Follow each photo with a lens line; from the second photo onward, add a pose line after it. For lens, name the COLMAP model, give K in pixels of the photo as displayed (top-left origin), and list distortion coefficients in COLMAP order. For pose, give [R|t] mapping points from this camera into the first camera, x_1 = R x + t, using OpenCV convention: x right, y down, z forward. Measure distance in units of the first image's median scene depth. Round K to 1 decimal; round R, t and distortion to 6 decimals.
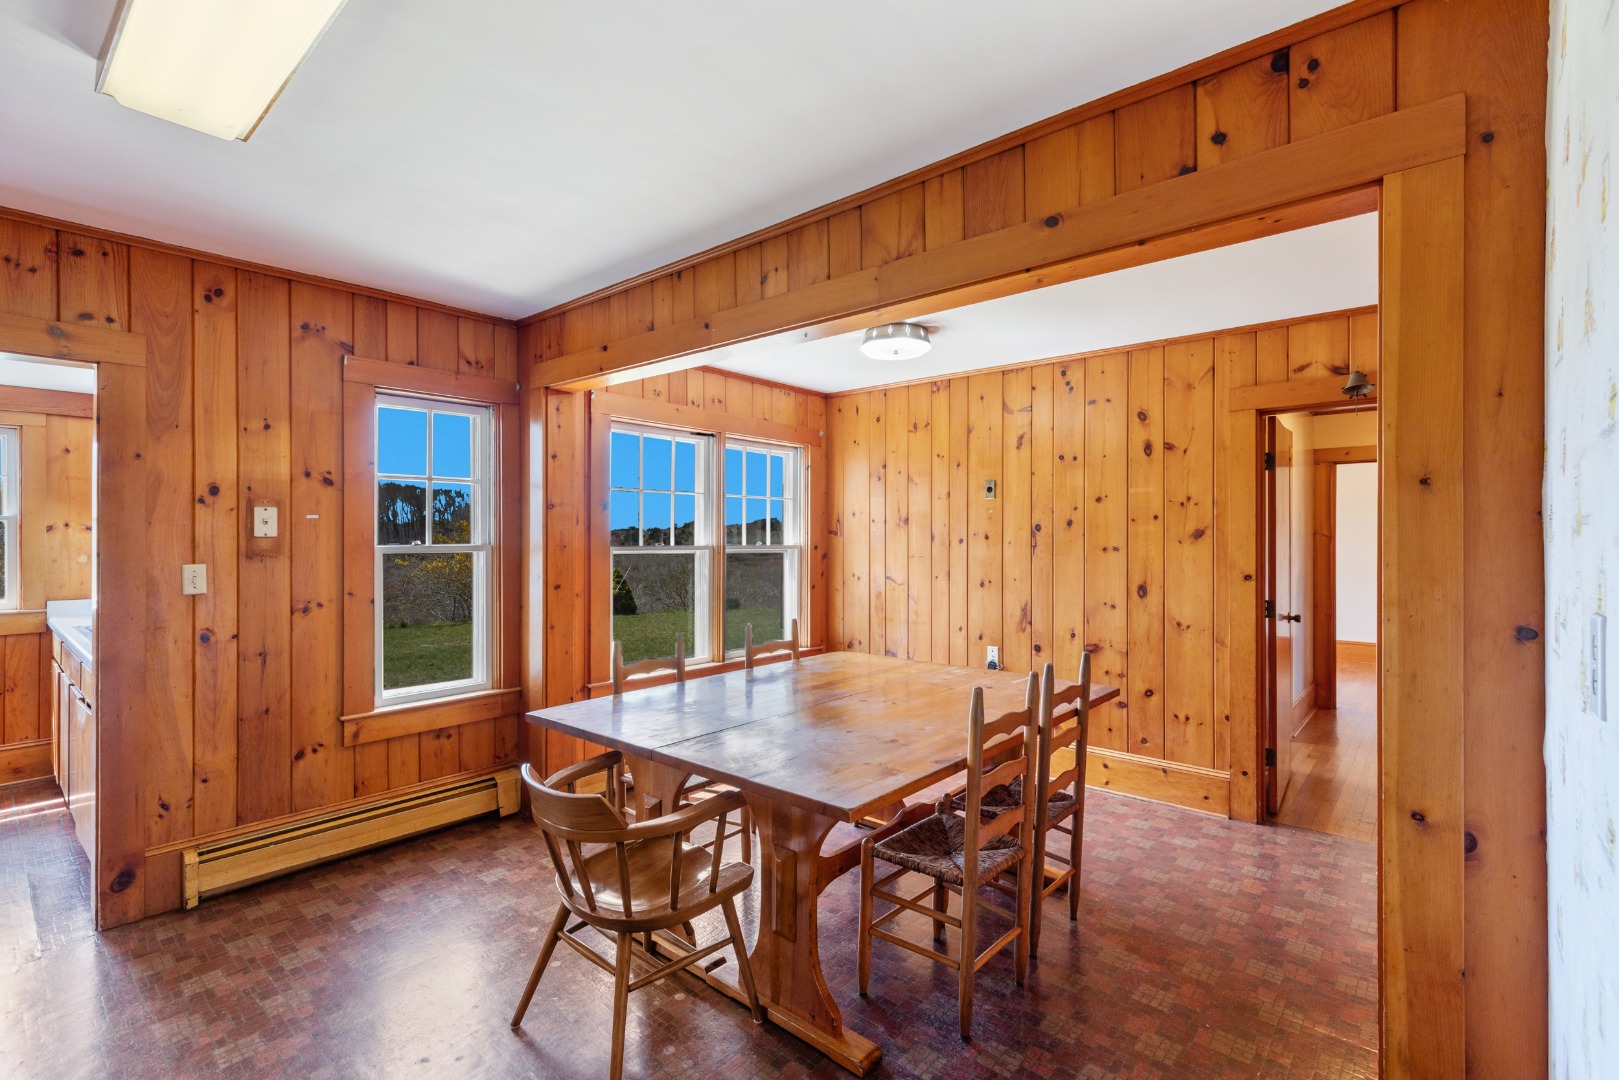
lens RADIAL K [[722.1, 0, 809.5], [0, 722.1, 540.0], [0, 0, 1]] dist [0.000770, -0.000064]
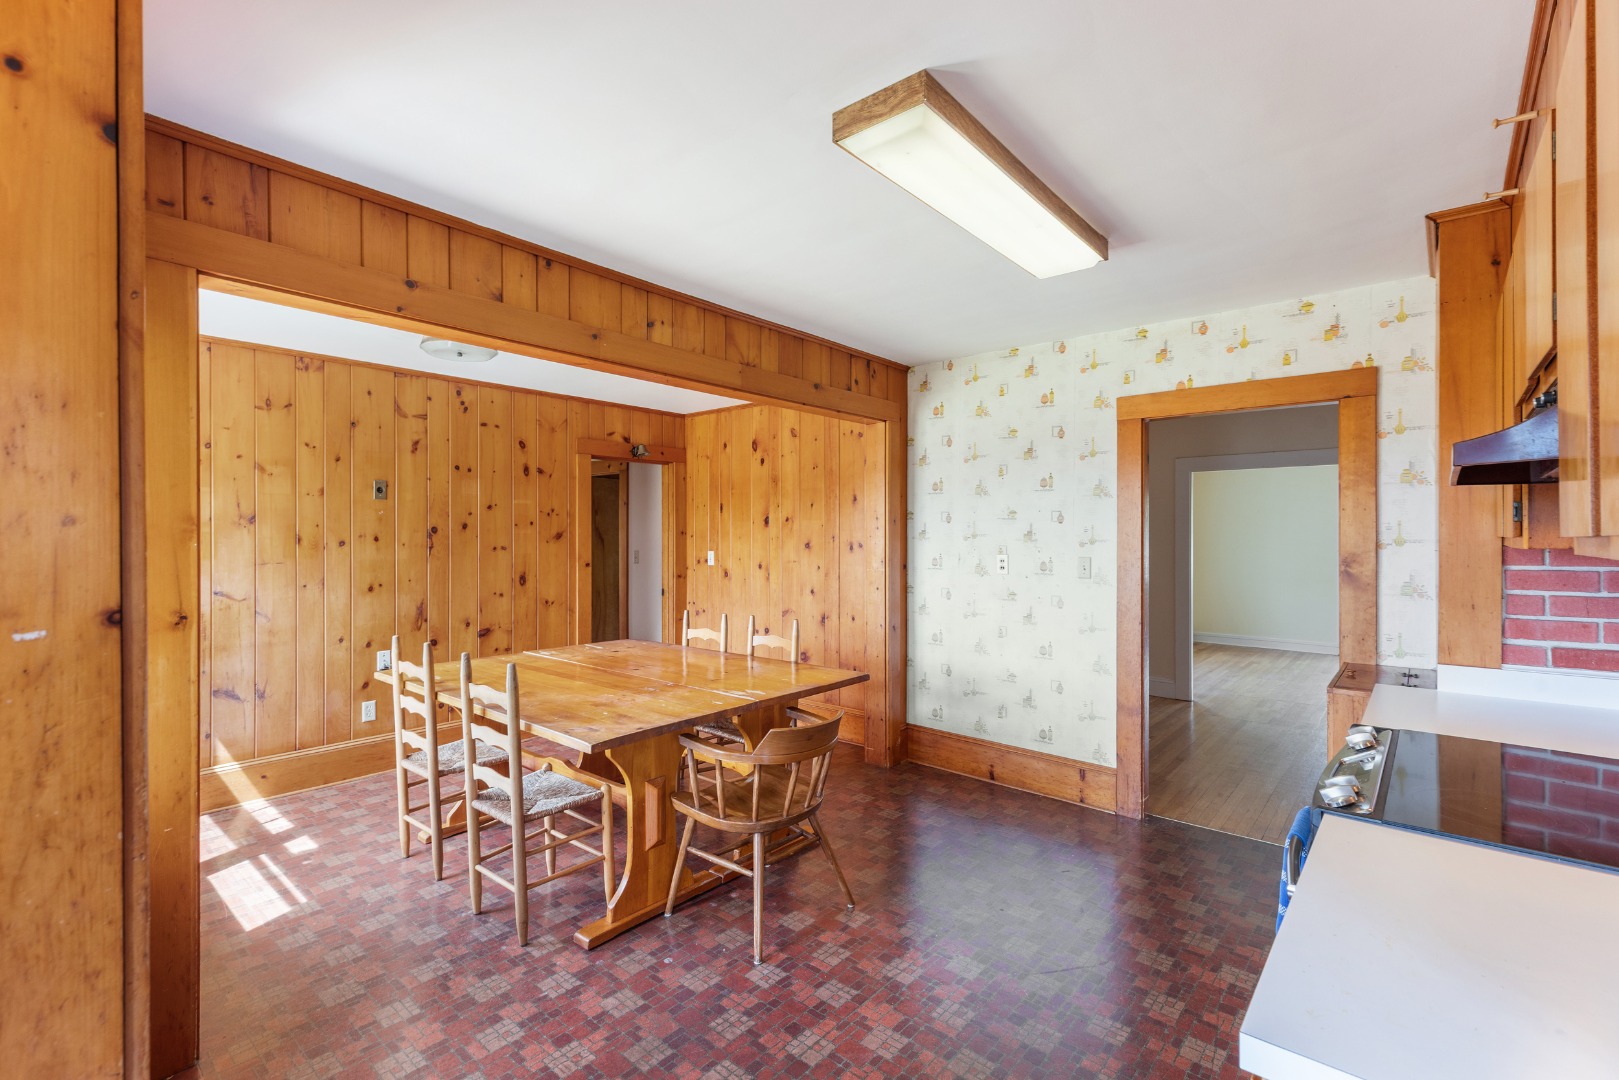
lens RADIAL K [[722.1, 0, 809.5], [0, 722.1, 540.0], [0, 0, 1]] dist [0.000770, -0.000064]
pose [[0.002880, -0.007102, 0.999971, -0.782028], [0.006859, 0.999951, 0.007082, -0.006173], [-0.999972, 0.006838, 0.002929, 0.455271]]
